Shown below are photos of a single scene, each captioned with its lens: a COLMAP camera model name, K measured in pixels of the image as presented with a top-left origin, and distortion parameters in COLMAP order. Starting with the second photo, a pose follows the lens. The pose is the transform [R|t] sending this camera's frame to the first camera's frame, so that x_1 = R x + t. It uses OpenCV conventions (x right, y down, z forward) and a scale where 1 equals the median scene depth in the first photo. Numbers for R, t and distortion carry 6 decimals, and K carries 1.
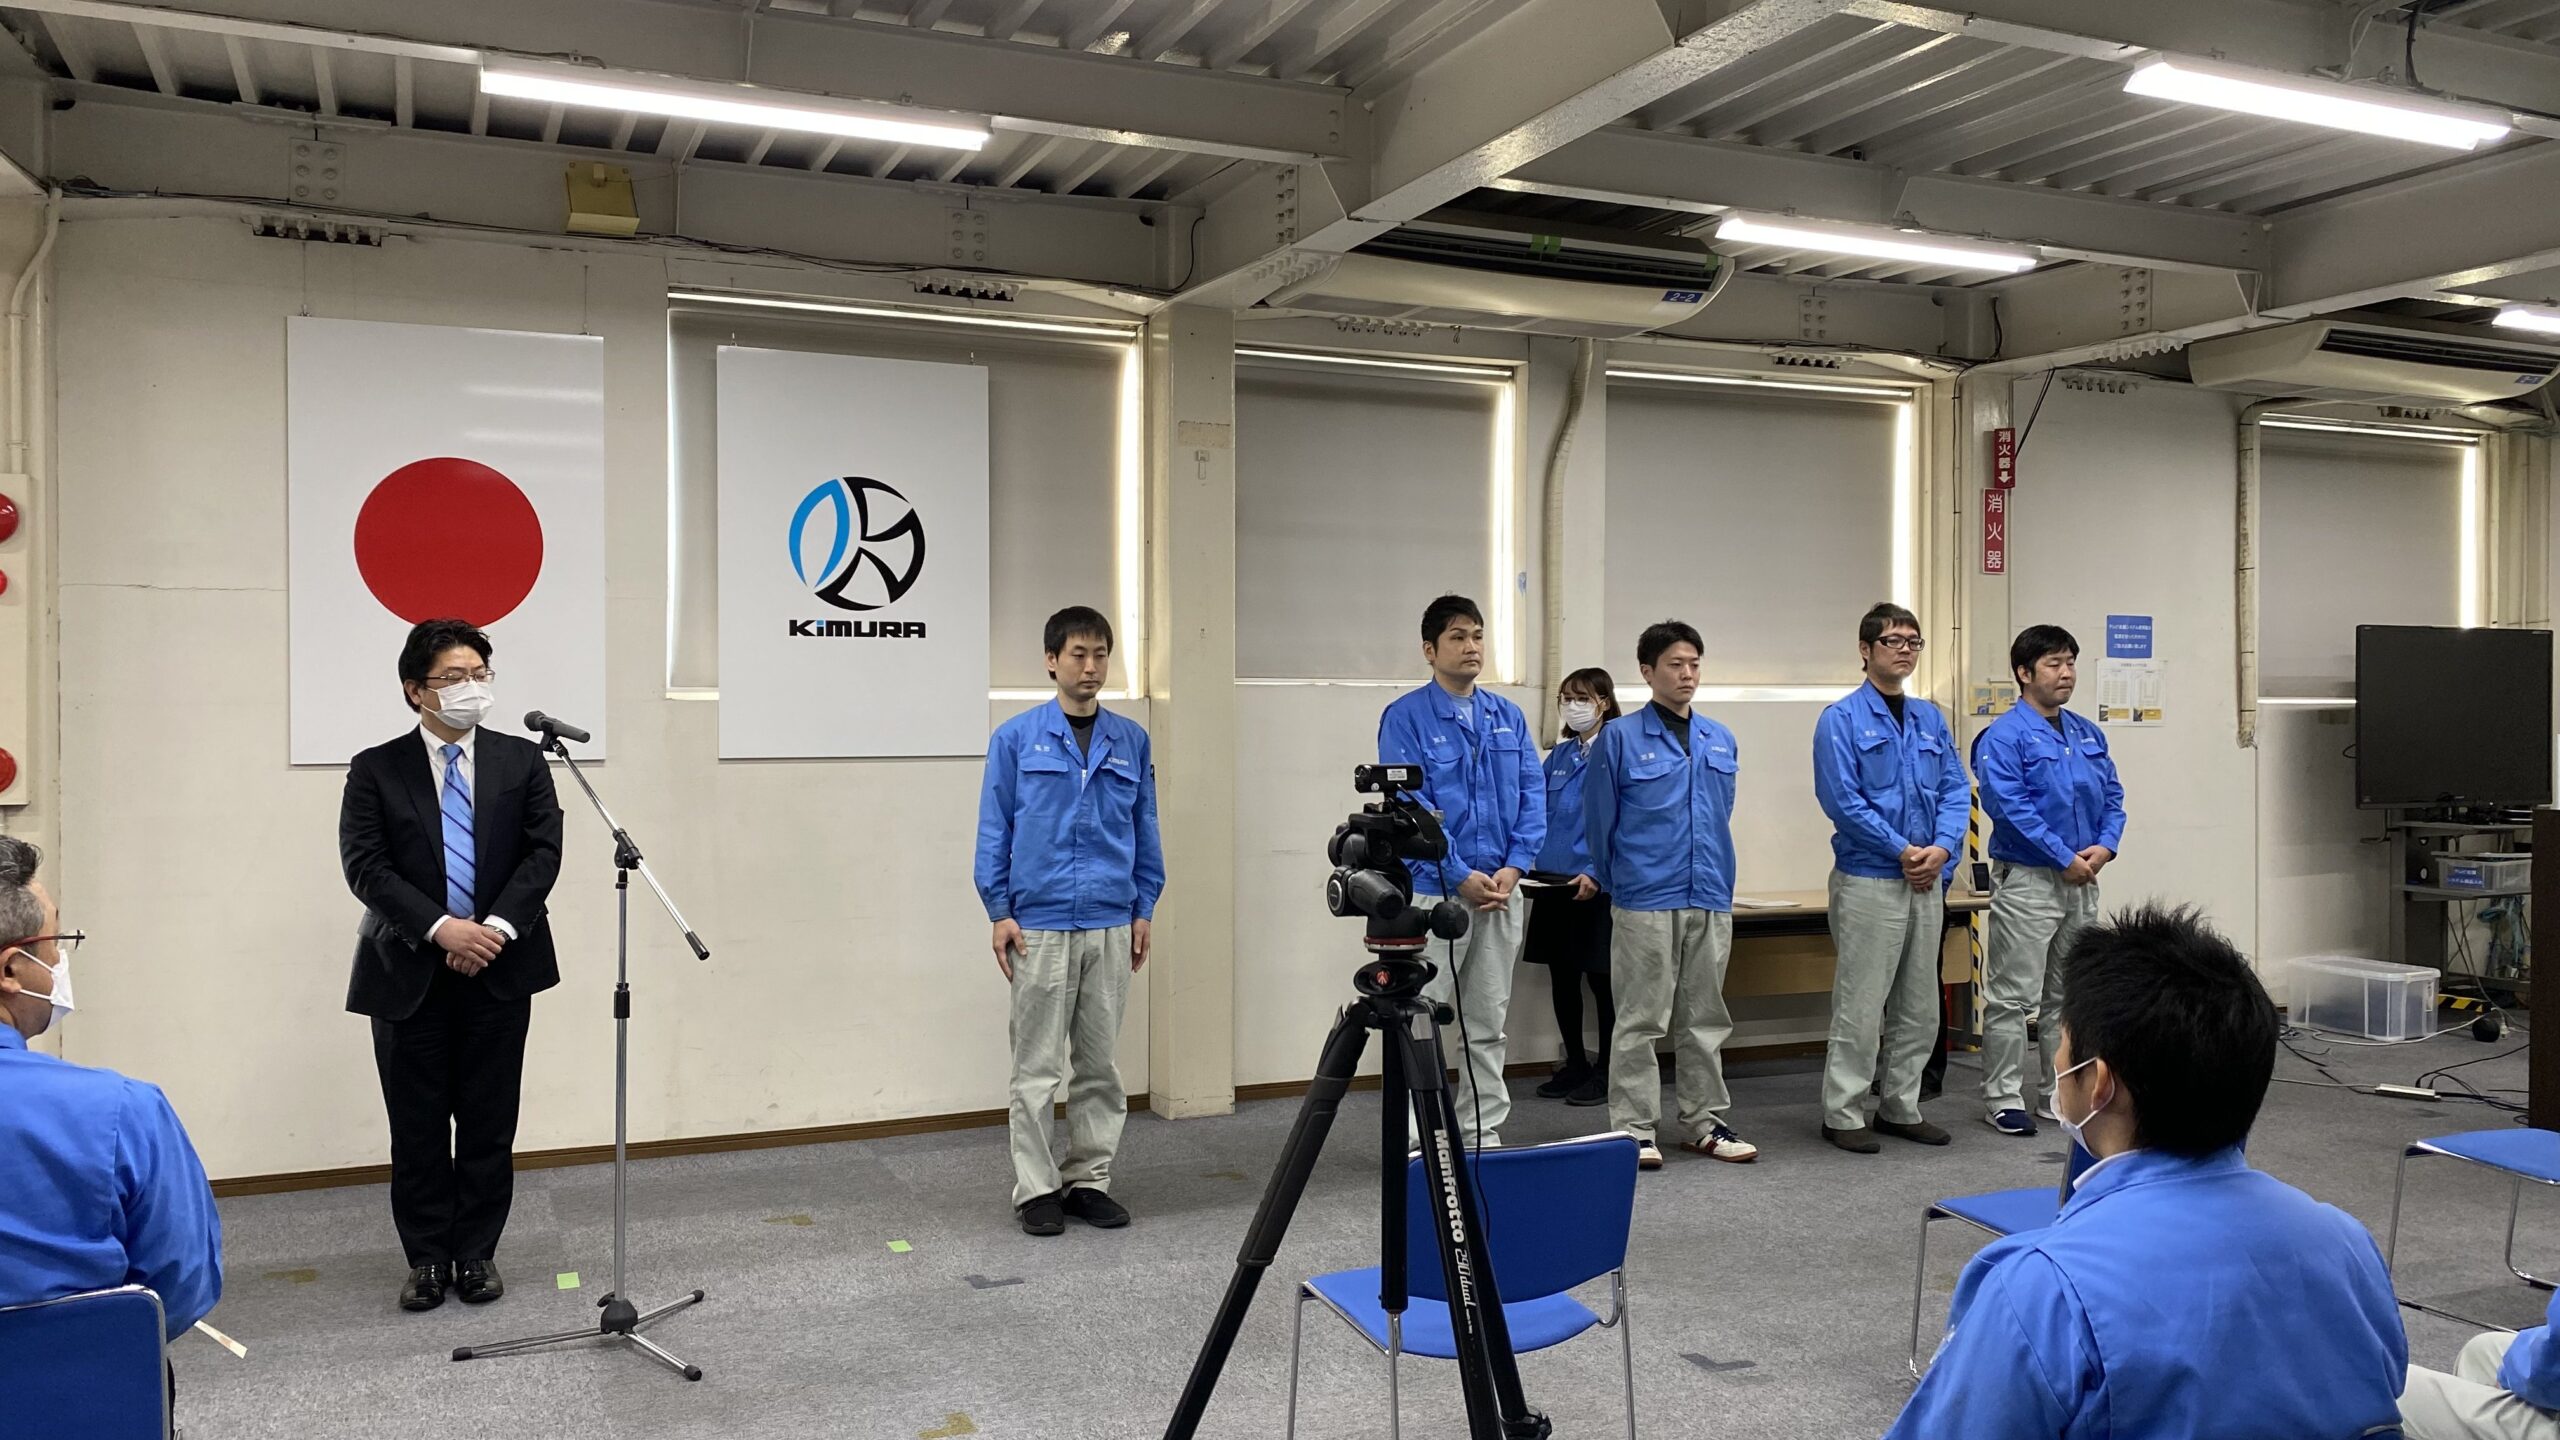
lens RADIAL K [[1980.8, 0, 1292.8], [0, 1980.8, 717.8], [0, 0, 1]] dist [0.197474, -0.434737]
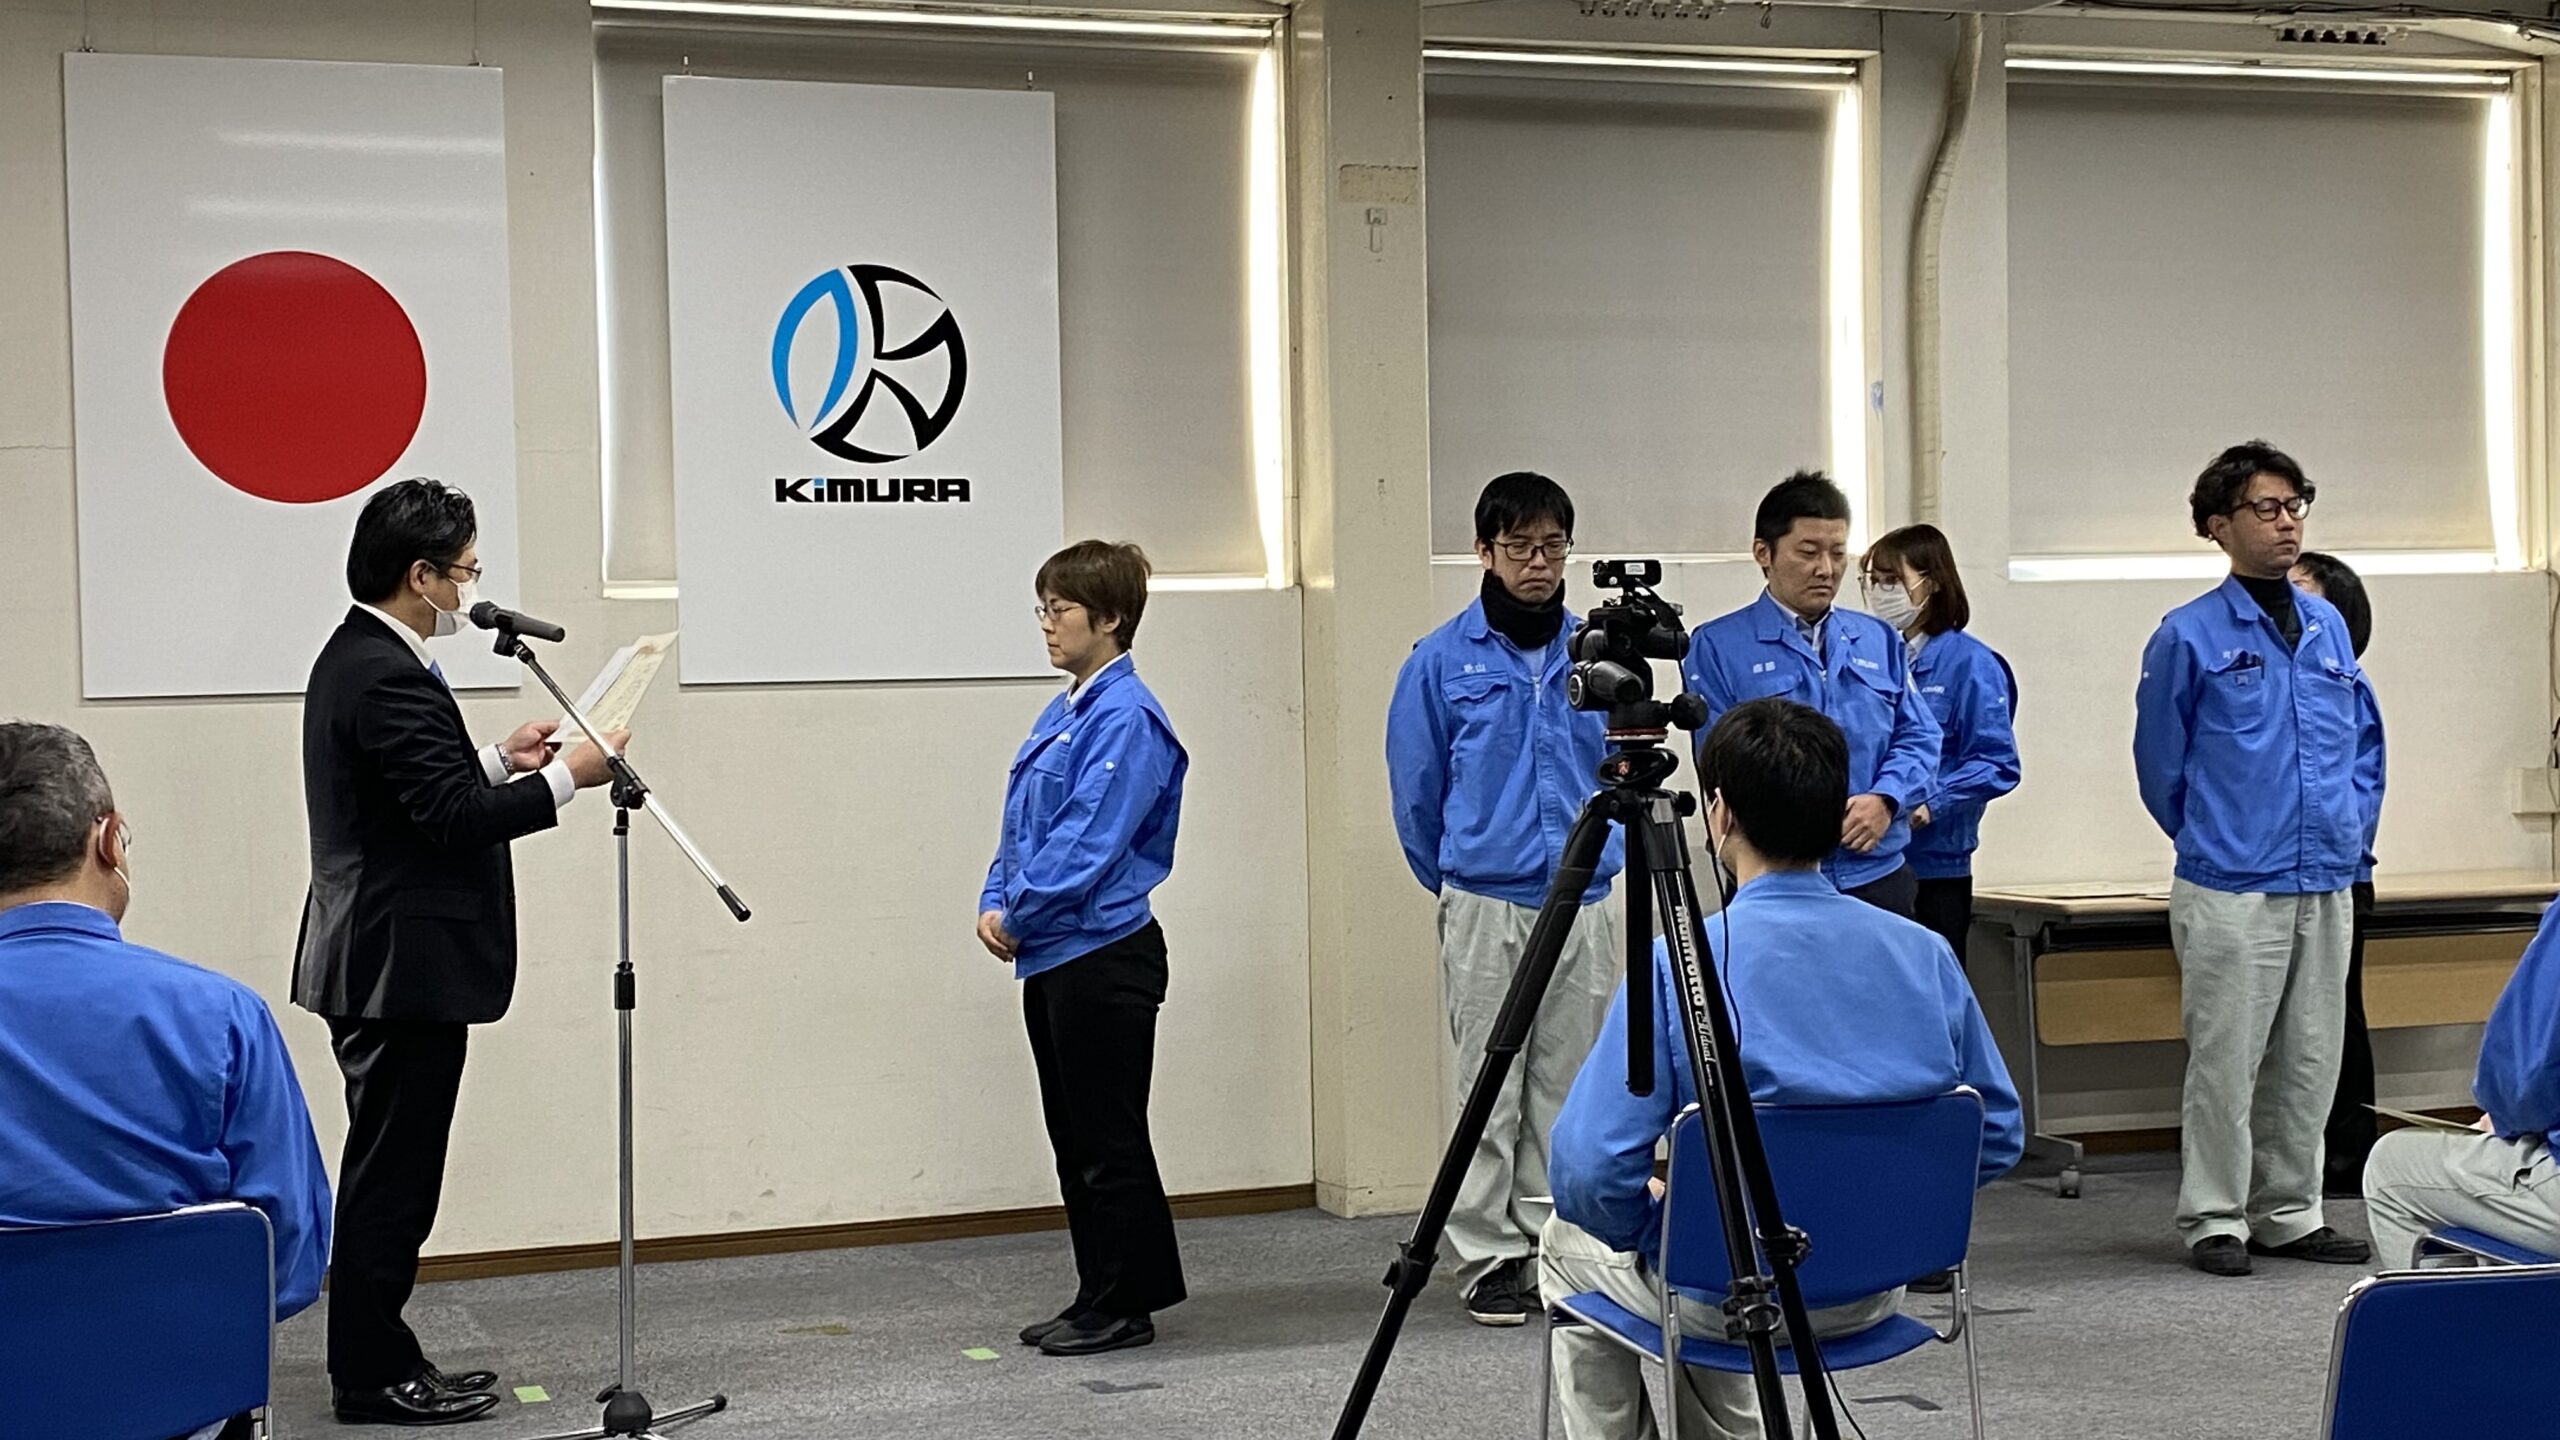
lens RADIAL K [[3693.7, 0, 1280.0], [0, 3693.7, 720.0], [0, 0, 1]] dist [0.232196, -0.527620]
pose [[0.997829, -0.018260, -0.063275, -0.002652], [0.018963, 0.999765, 0.010532, 0.022641], [0.063068, -0.011709, 0.997941, -0.242960]]
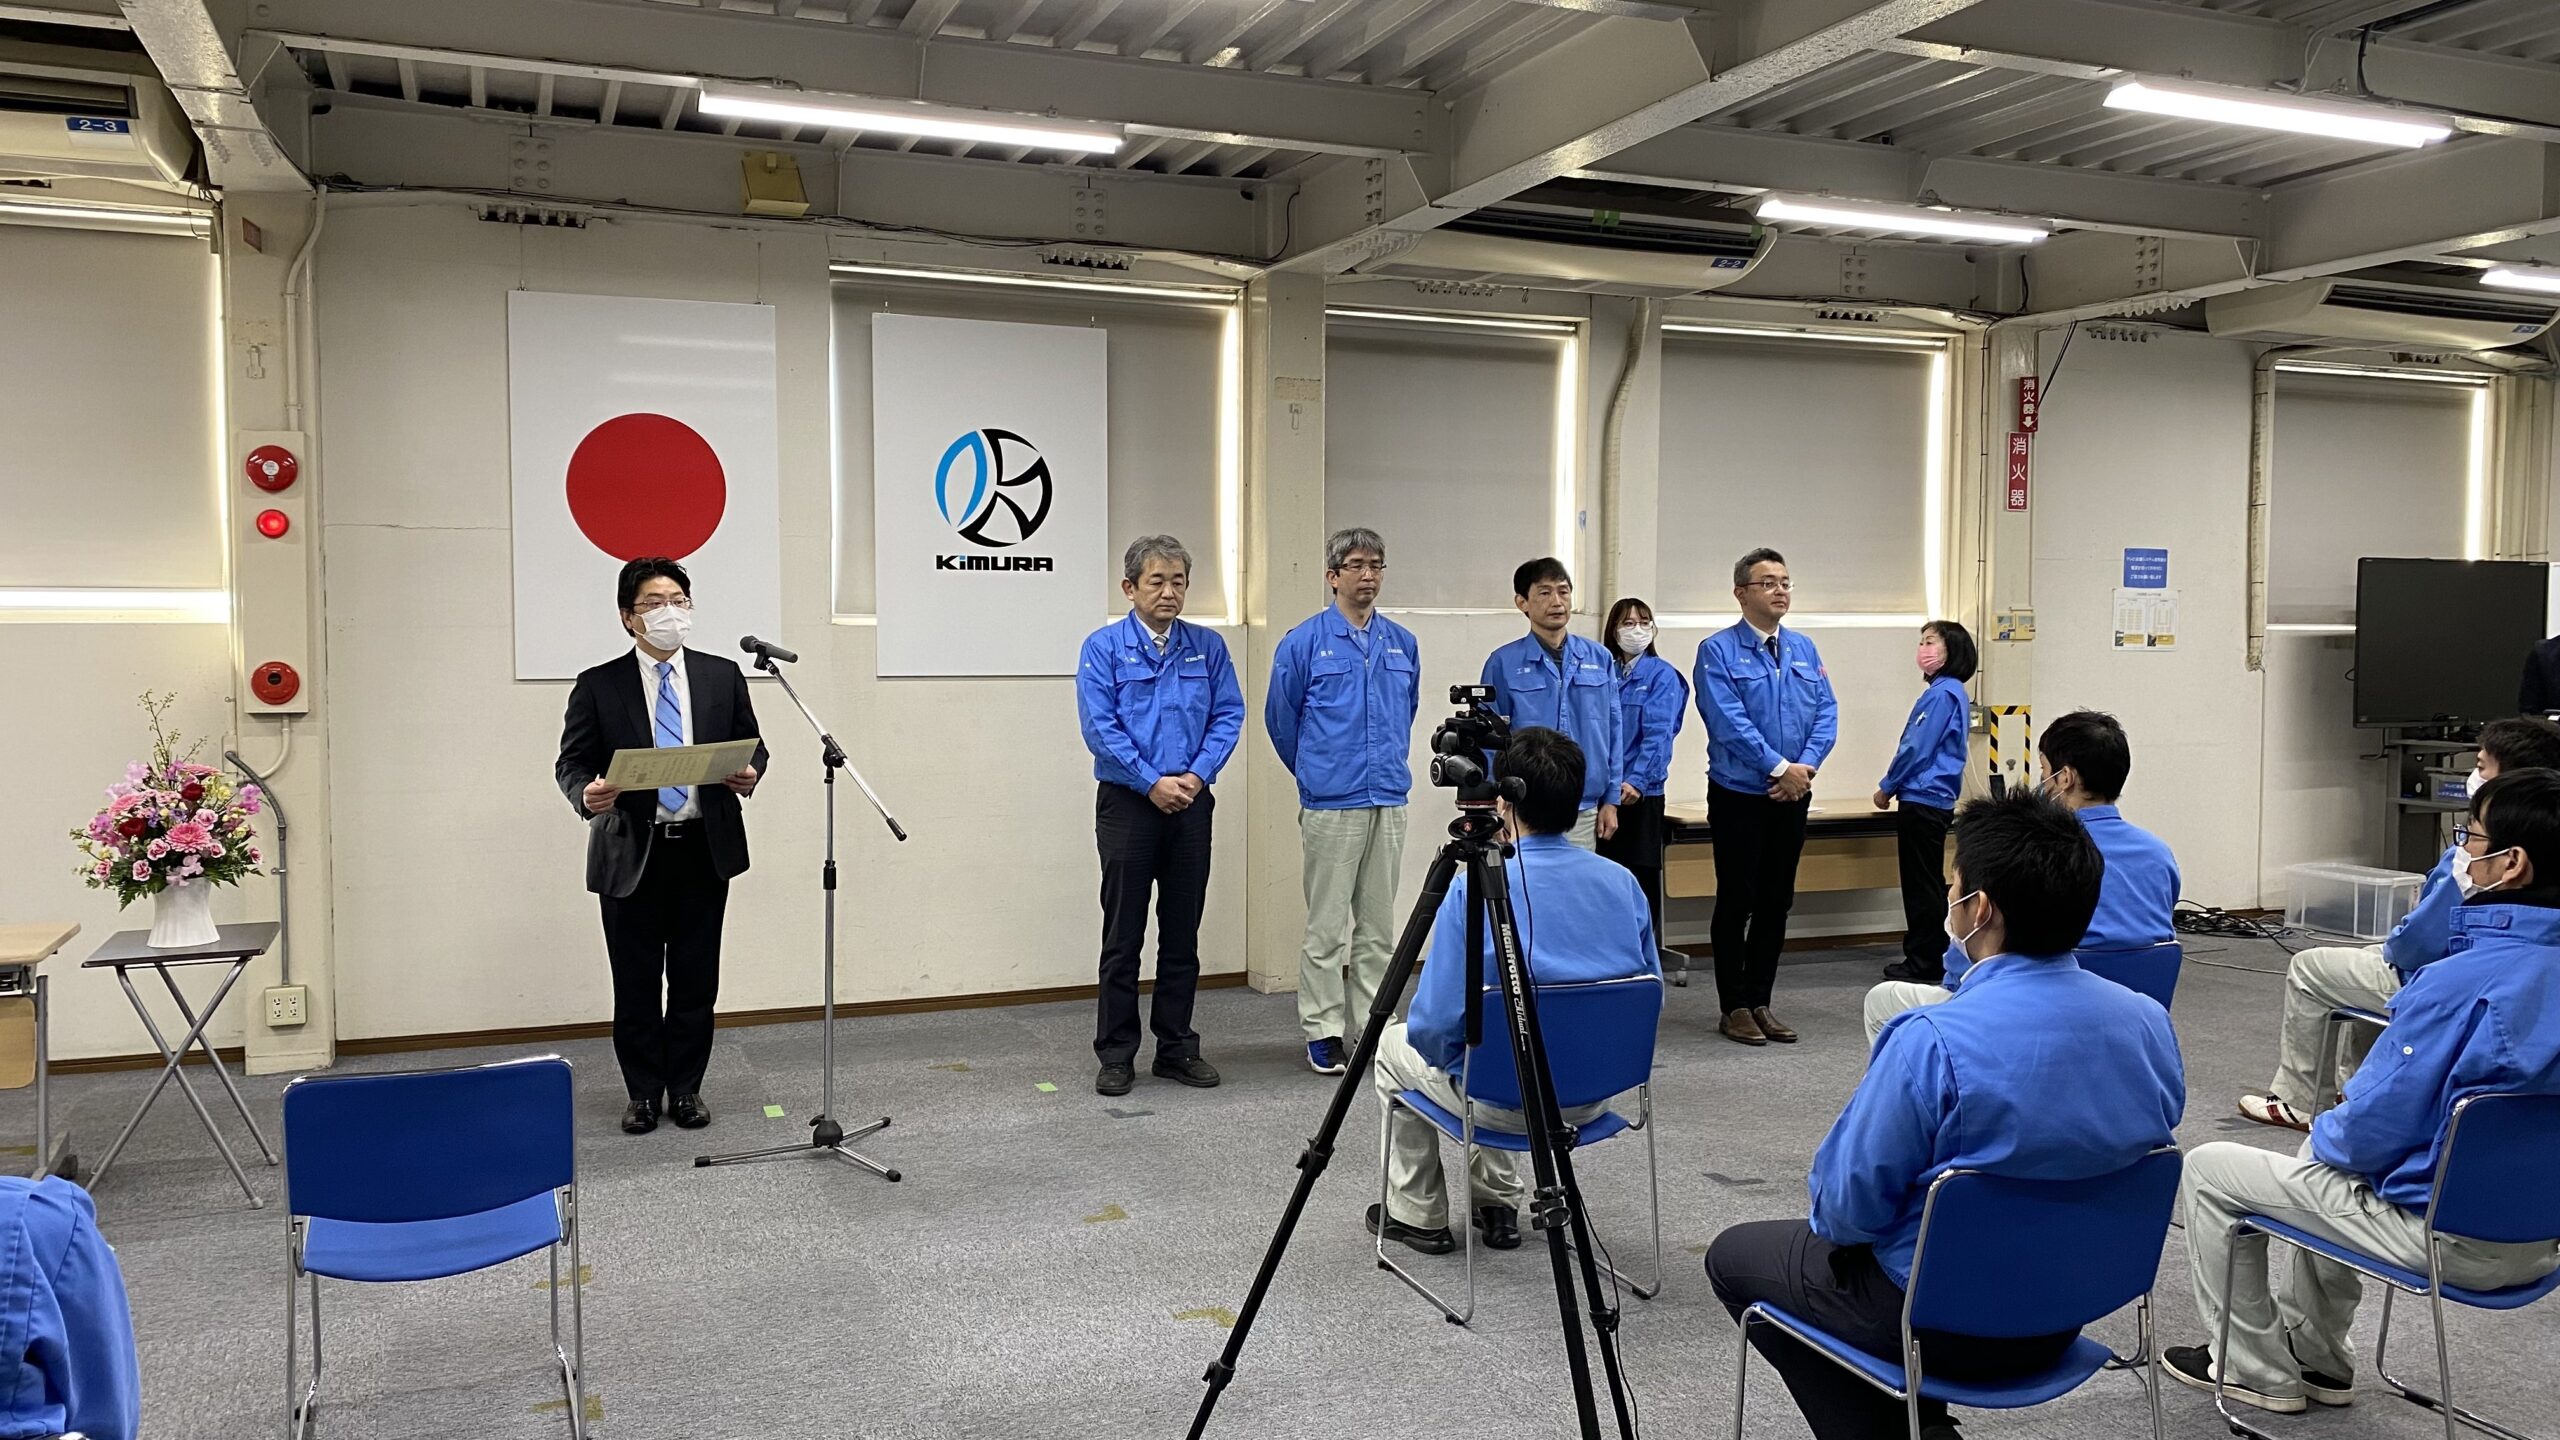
lens RADIAL K [[1980.8, 0, 1292.8], [0, 1980.8, 717.8], [0, 0, 1]] dist [0.197474, -0.434737]
pose [[0.999463, 0.004639, -0.032427, -0.010430], [-0.003317, 0.999165, 0.040726, -0.003231], [0.032589, -0.040597, 0.998644, -0.133516]]
